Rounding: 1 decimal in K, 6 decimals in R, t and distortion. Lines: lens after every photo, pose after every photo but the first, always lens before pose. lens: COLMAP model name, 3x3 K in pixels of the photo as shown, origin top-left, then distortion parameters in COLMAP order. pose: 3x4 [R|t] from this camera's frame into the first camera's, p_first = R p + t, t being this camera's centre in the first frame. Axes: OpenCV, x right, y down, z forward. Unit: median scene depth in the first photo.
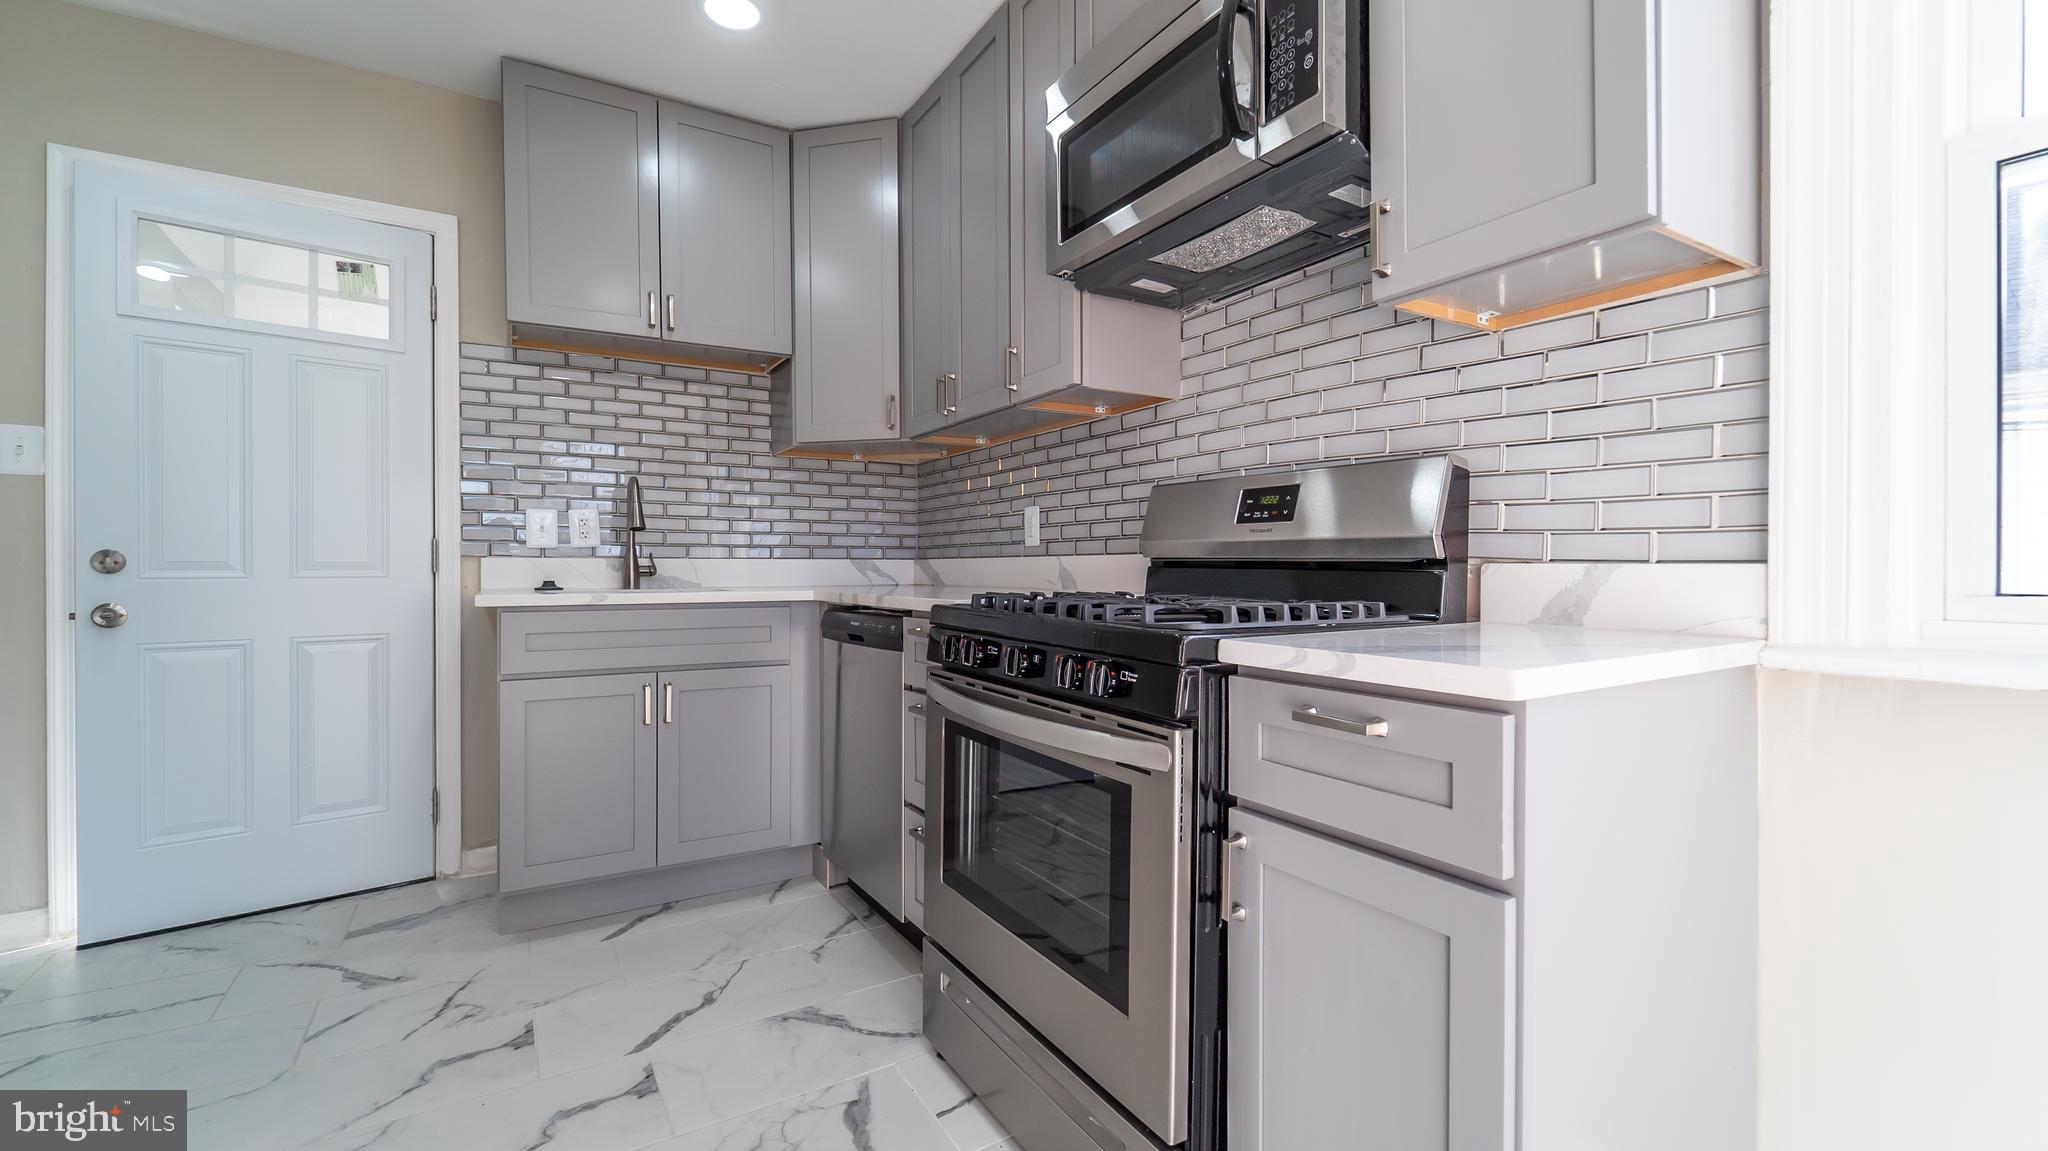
lens RADIAL K [[854.3, 0, 1078.4], [0, 854.3, 566.4], [0, 0, 1]] dist [-0.003309, 0.000014]
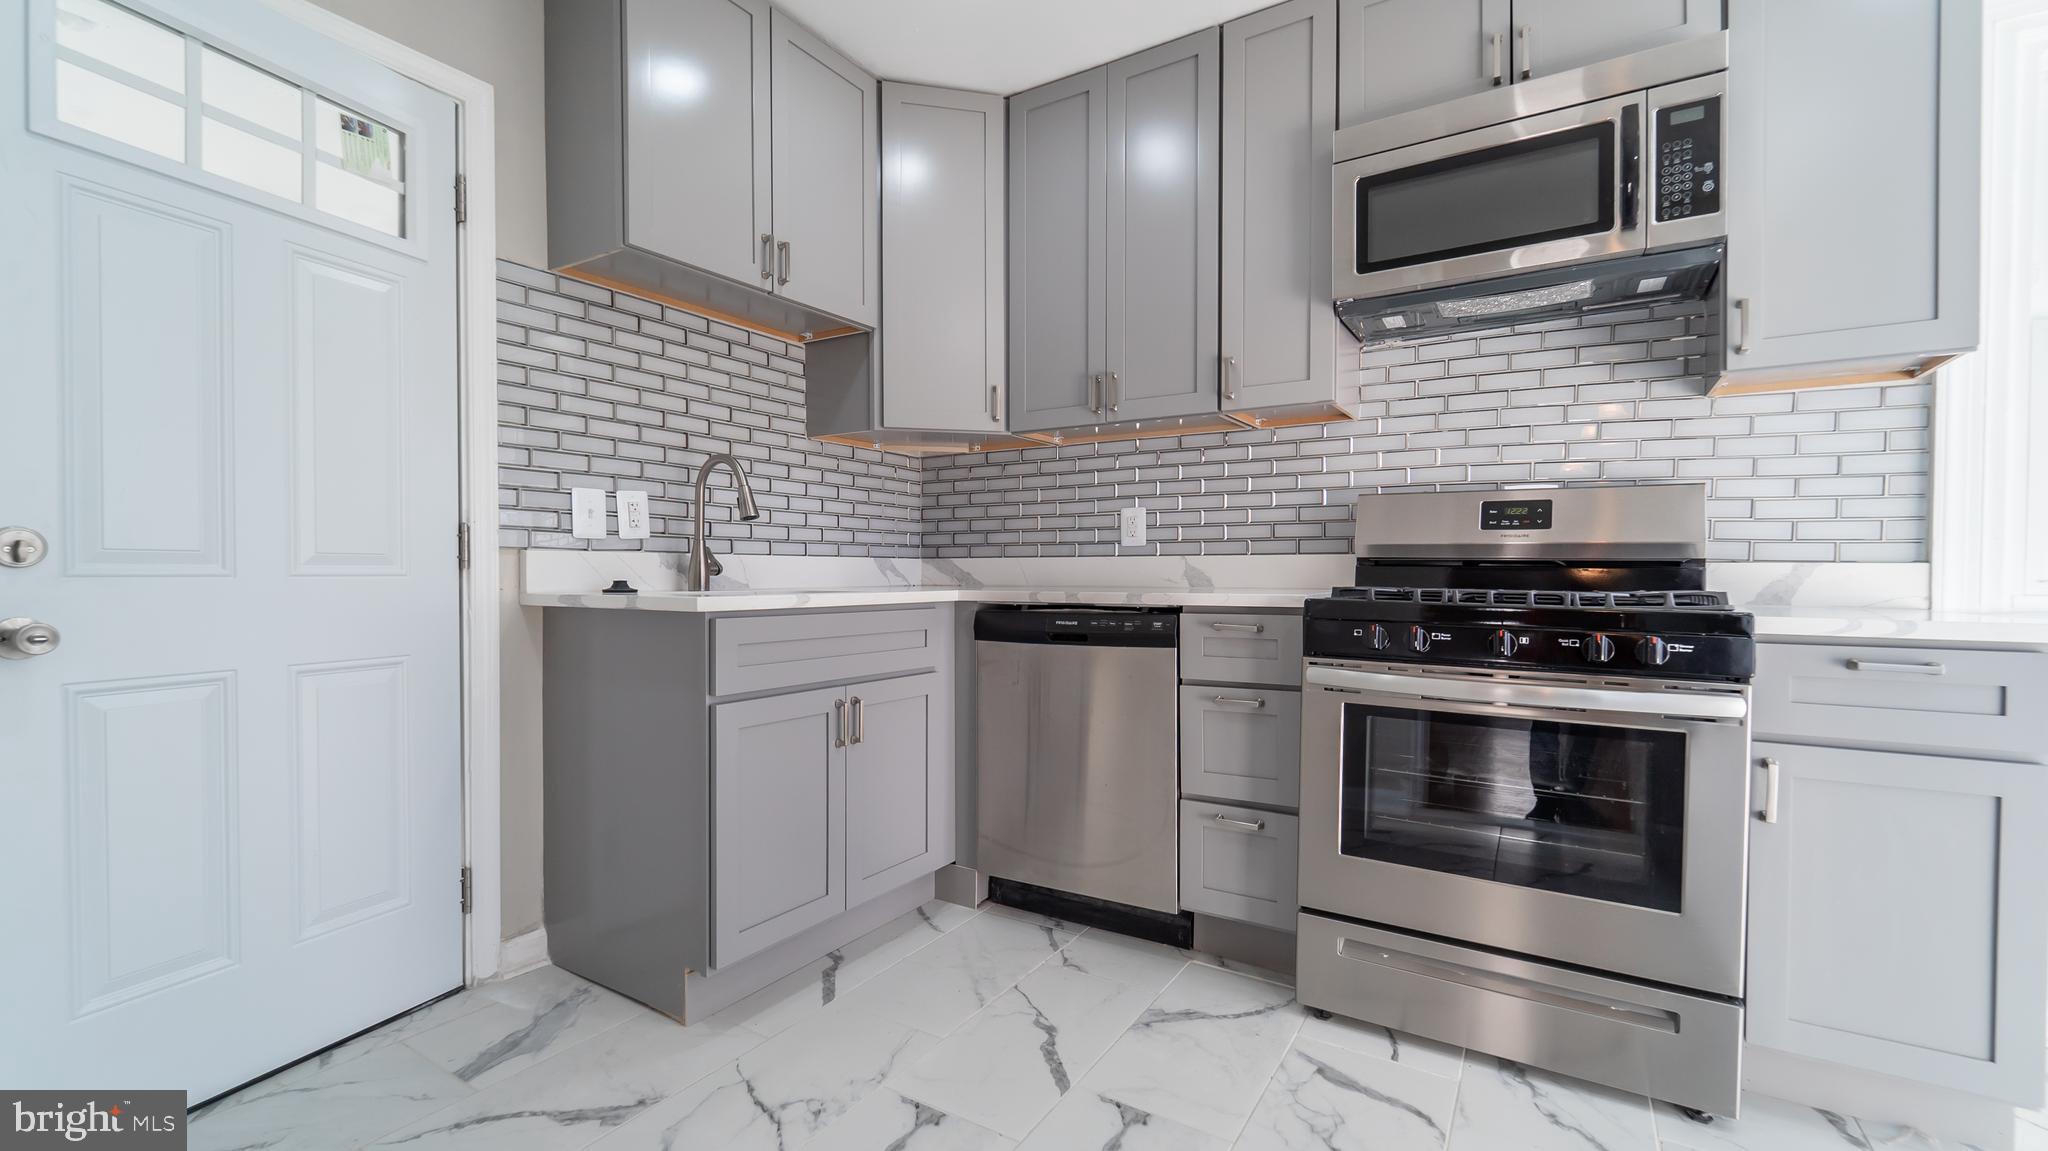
lens RADIAL K [[854.3, 0, 1032.4], [0, 854.3, 578.8], [0, 0, 1]] dist [-0.003309, 0.000014]
pose [[0.898076, -0.001717, 0.439836, -0.675285], [-0.002289, 0.999961, 0.008576, 0.008066], [-0.439834, -0.008709, 0.898037, 0.138298]]
